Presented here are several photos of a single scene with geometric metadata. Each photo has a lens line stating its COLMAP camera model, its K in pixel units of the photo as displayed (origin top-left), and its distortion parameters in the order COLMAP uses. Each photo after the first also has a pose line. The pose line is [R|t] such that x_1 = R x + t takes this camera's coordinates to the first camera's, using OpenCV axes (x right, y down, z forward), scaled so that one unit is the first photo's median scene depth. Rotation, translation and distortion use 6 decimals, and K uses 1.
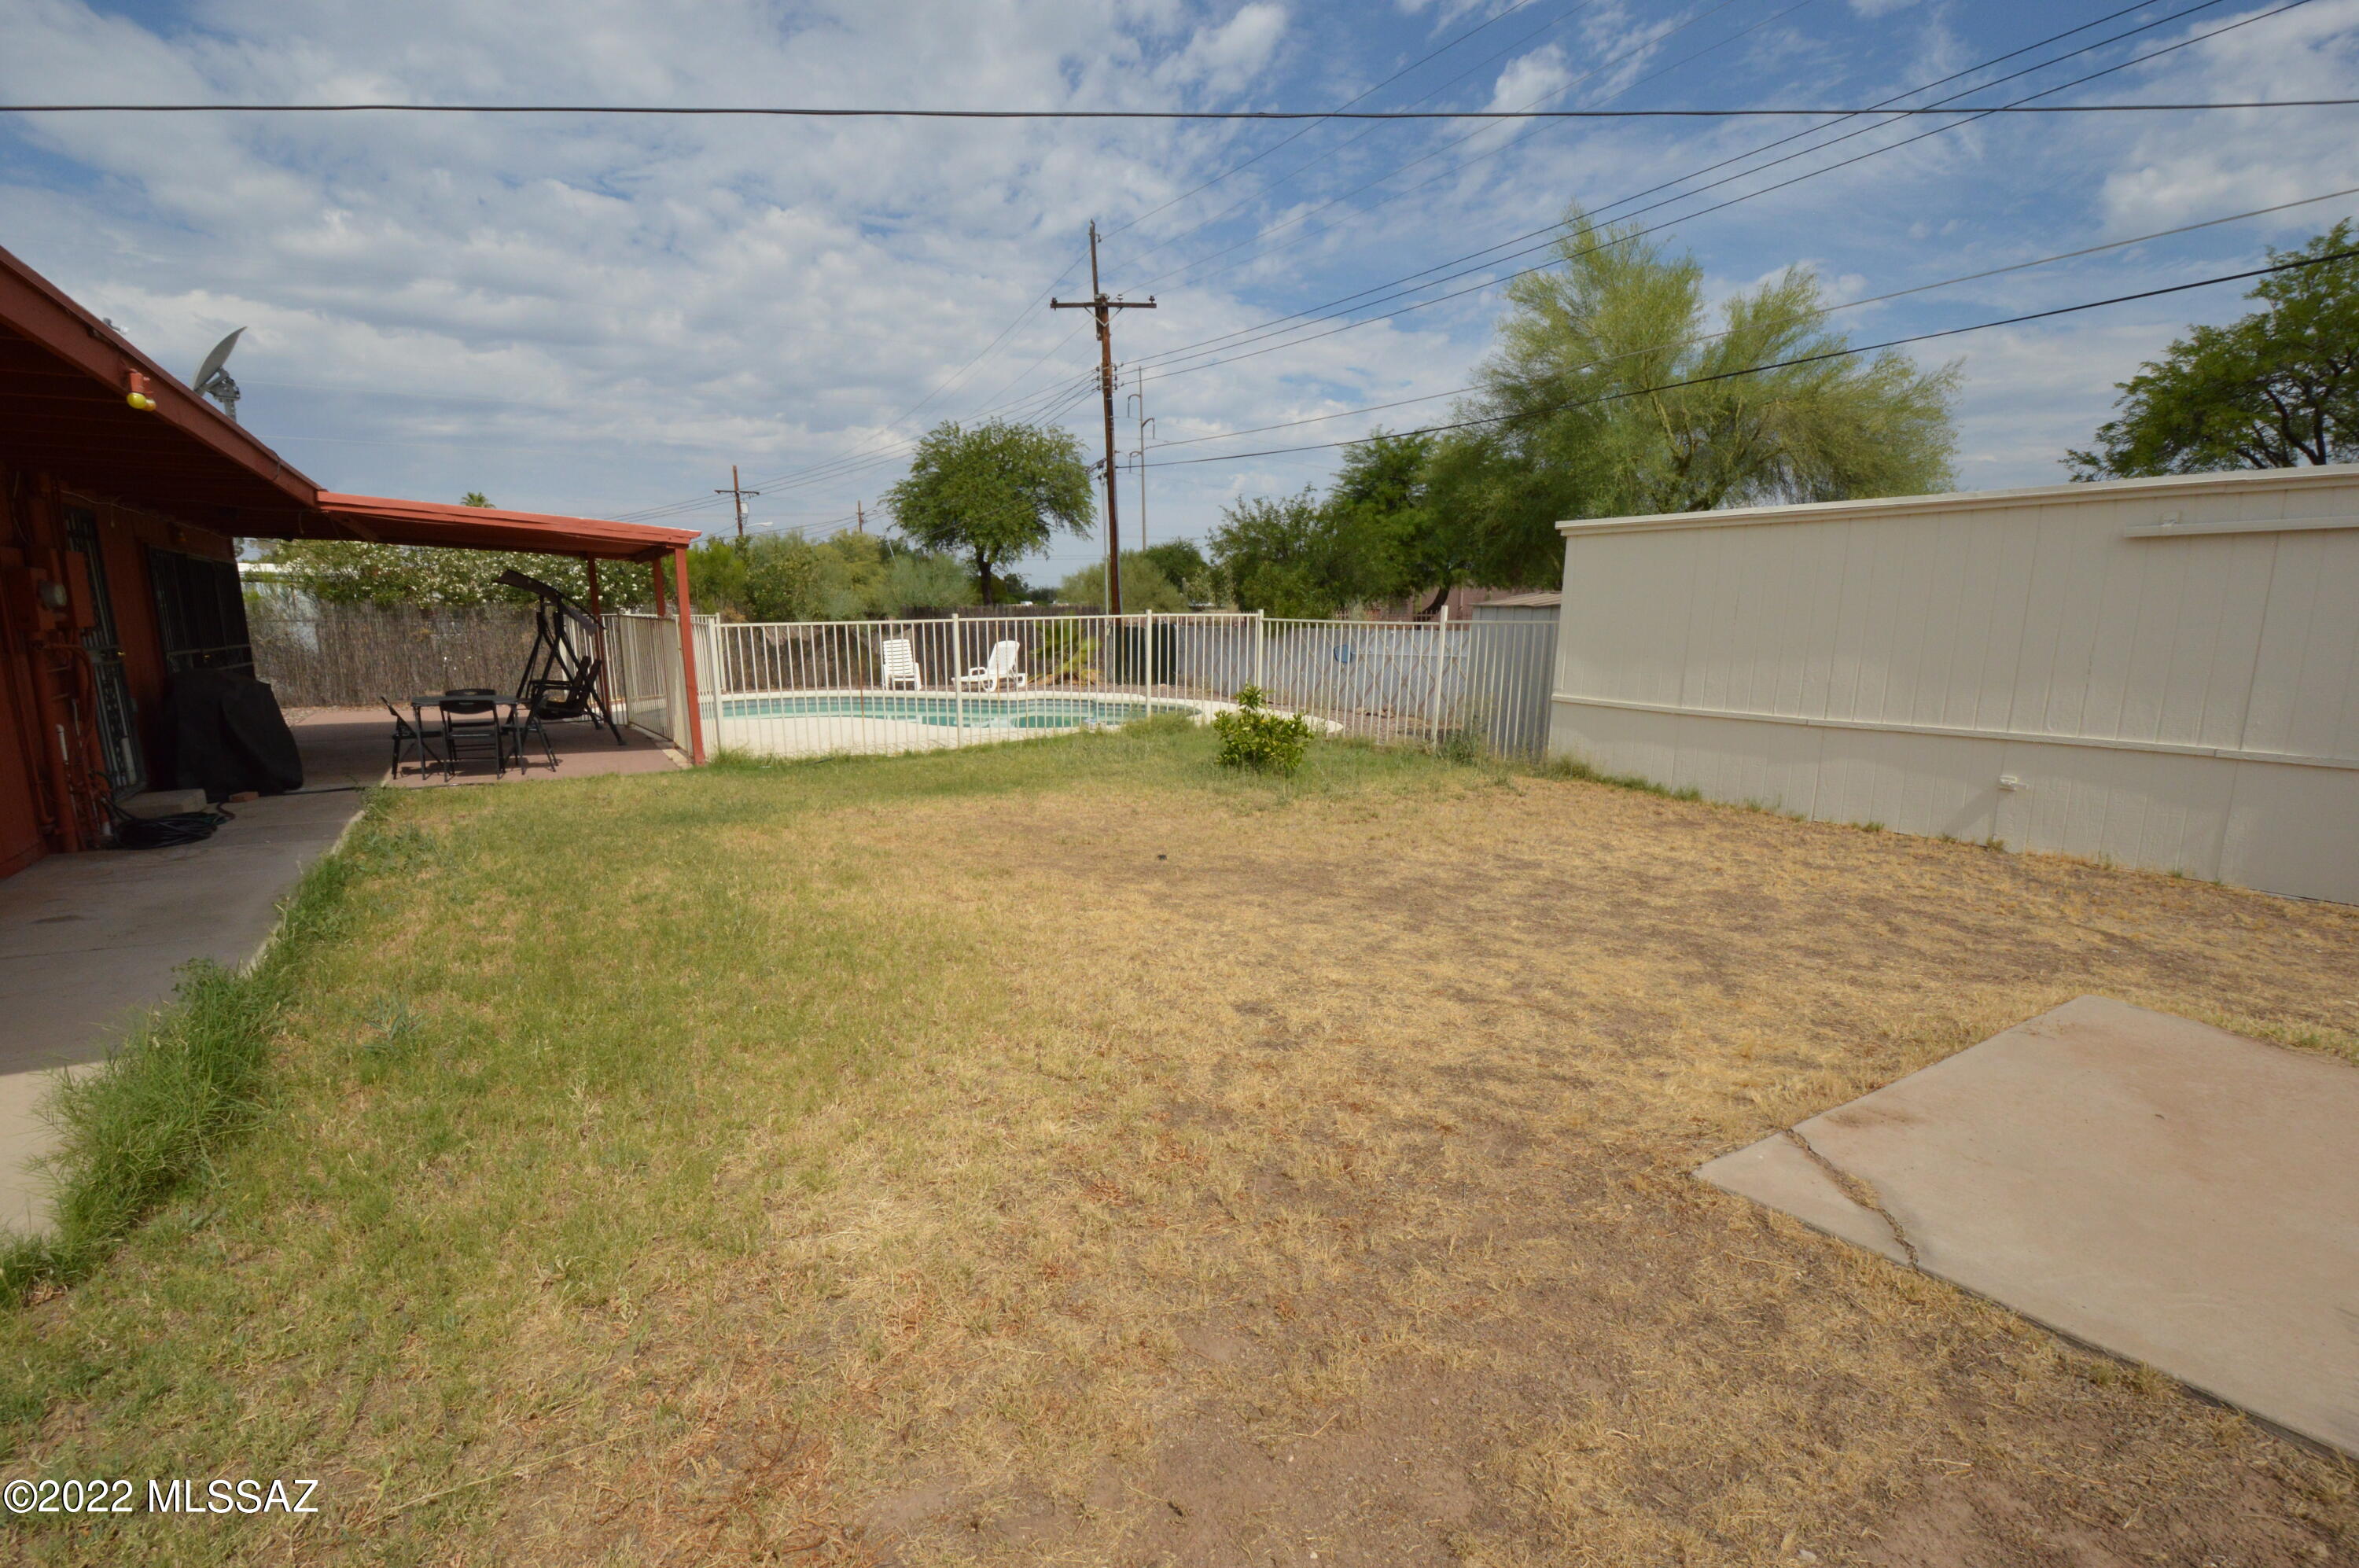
lens RADIAL K [[1042.5, 0, 1169.1], [0, 1042.5, 813.4], [0, 0, 1]] dist [0.011303, -0.020531]
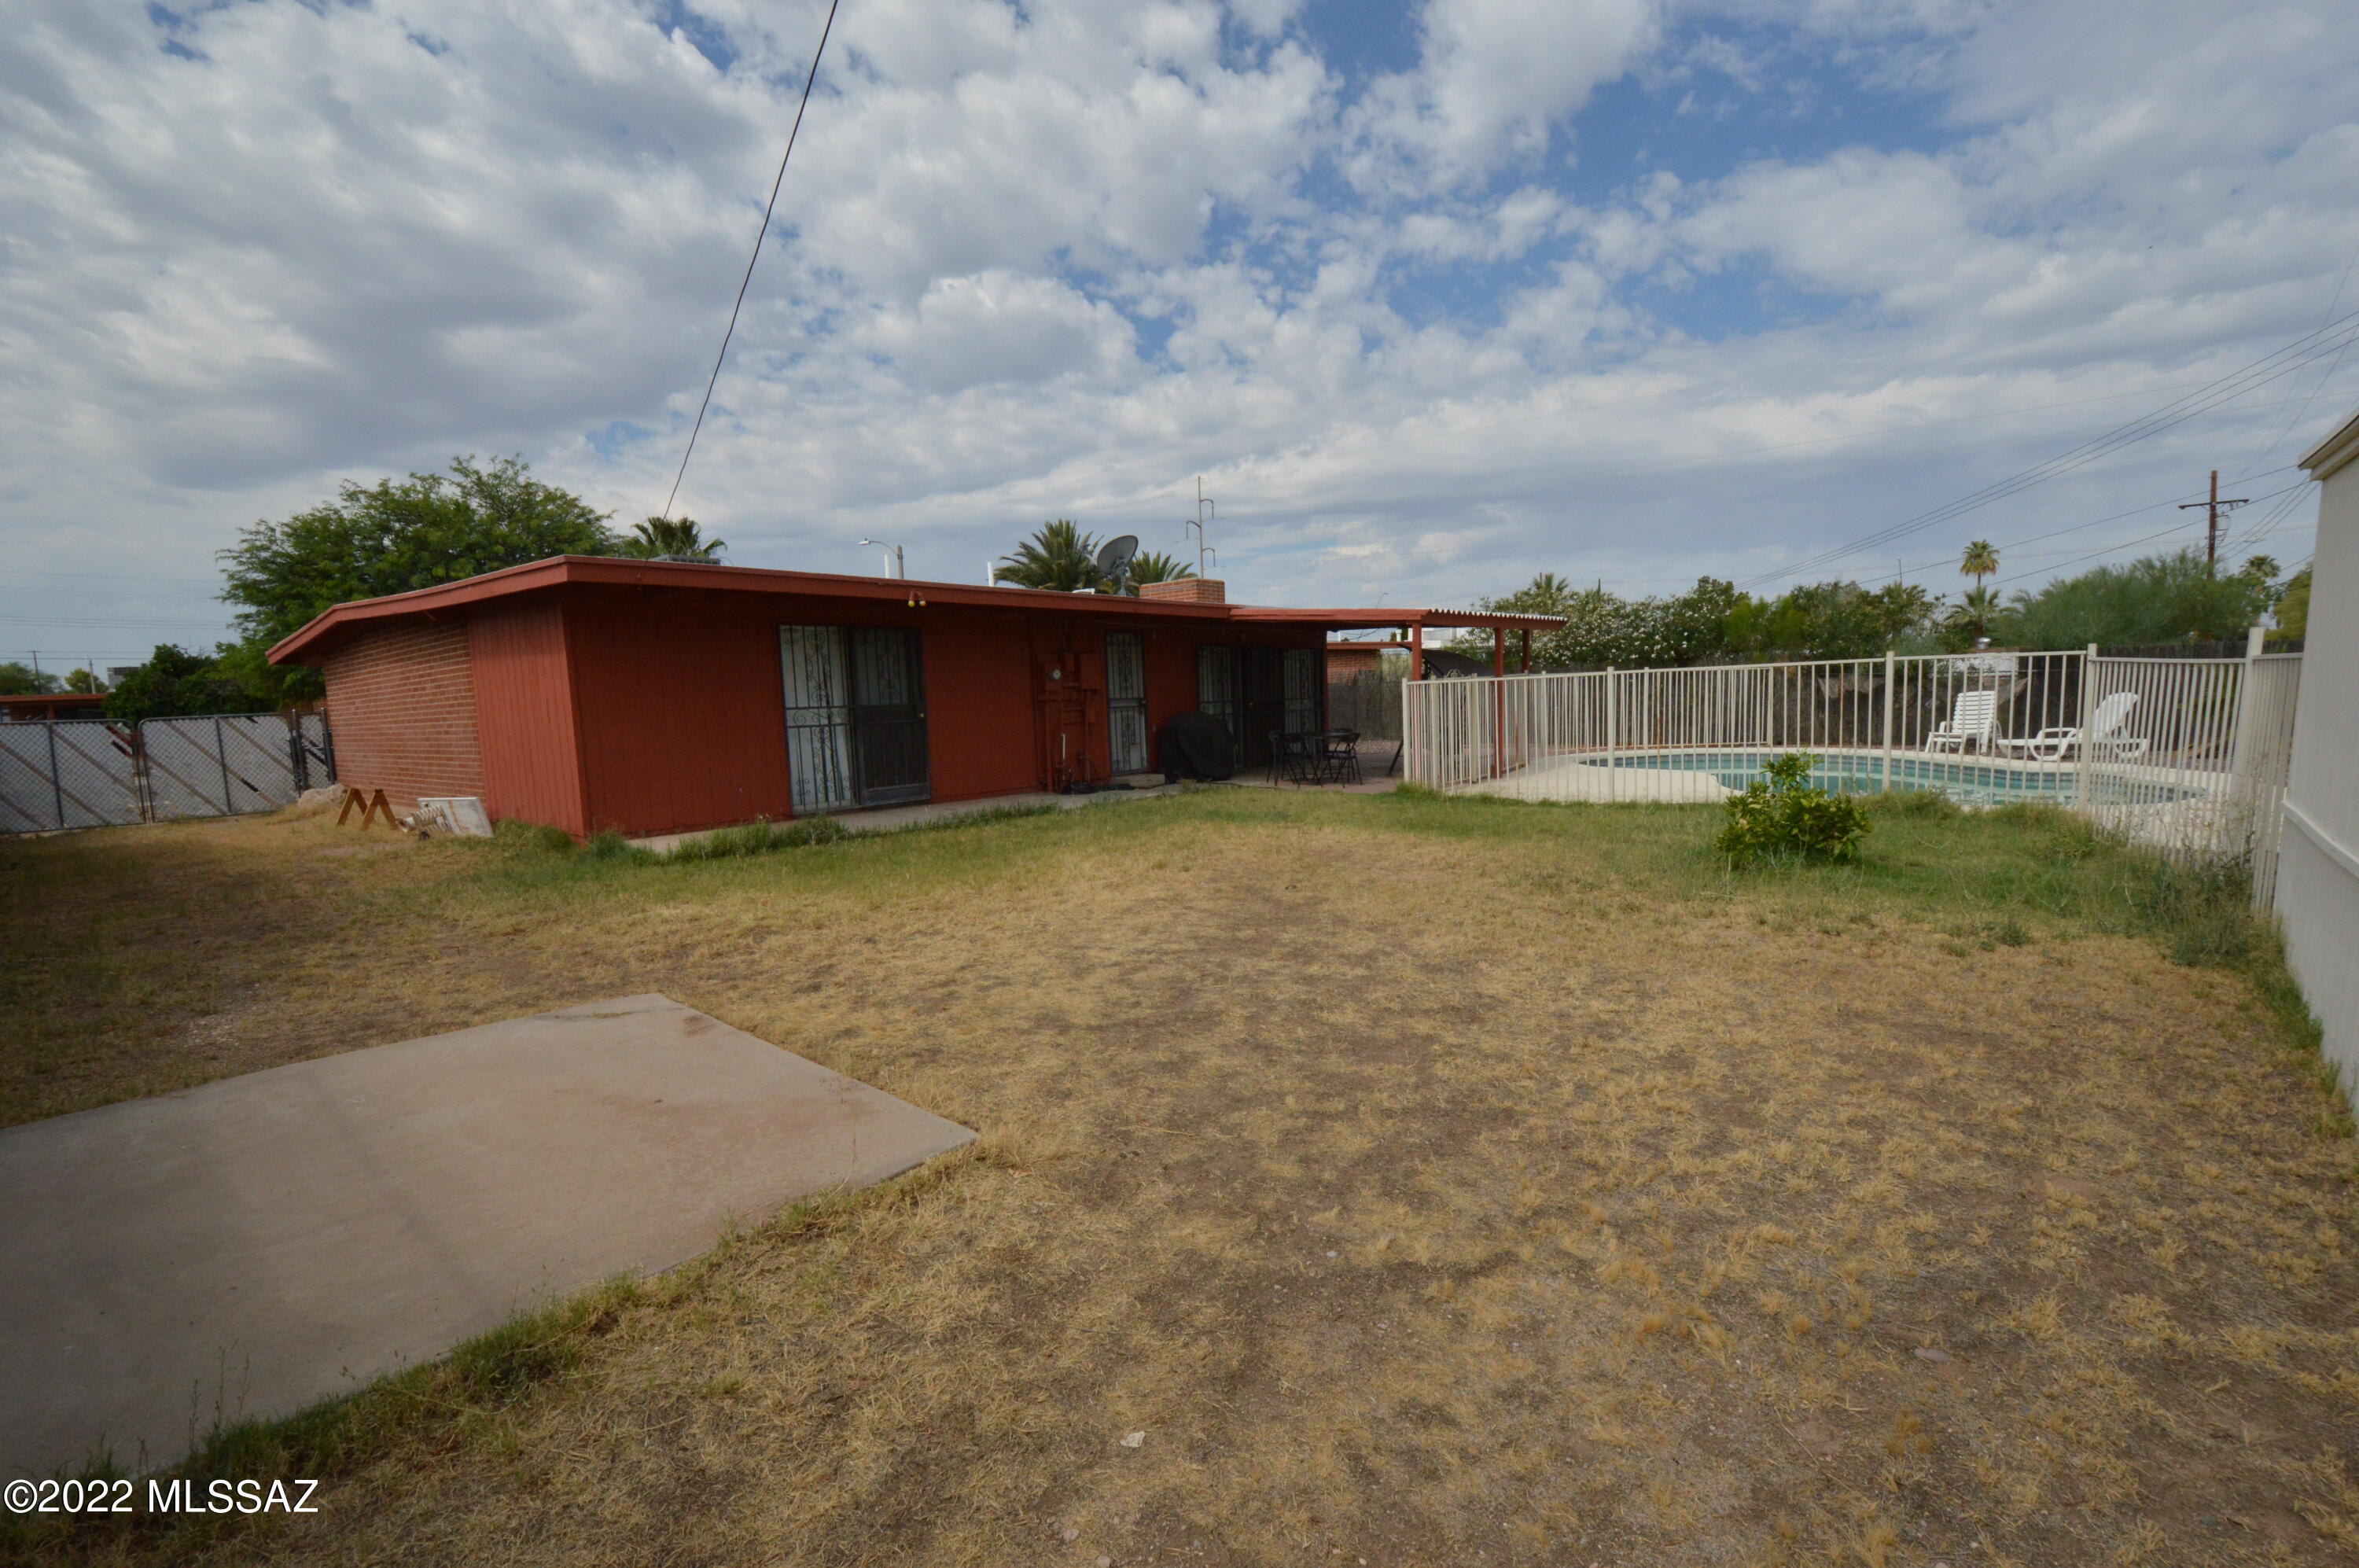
lens RADIAL K [[1042.5, 0, 1169.1], [0, 1042.5, 813.4], [0, 0, 1]] dist [0.011303, -0.020531]
pose [[0.279124, 0.100787, -0.954951, 1.294880], [-0.149160, 0.986956, 0.060567, -0.107165], [0.948599, 0.125535, 0.290517, 0.681863]]
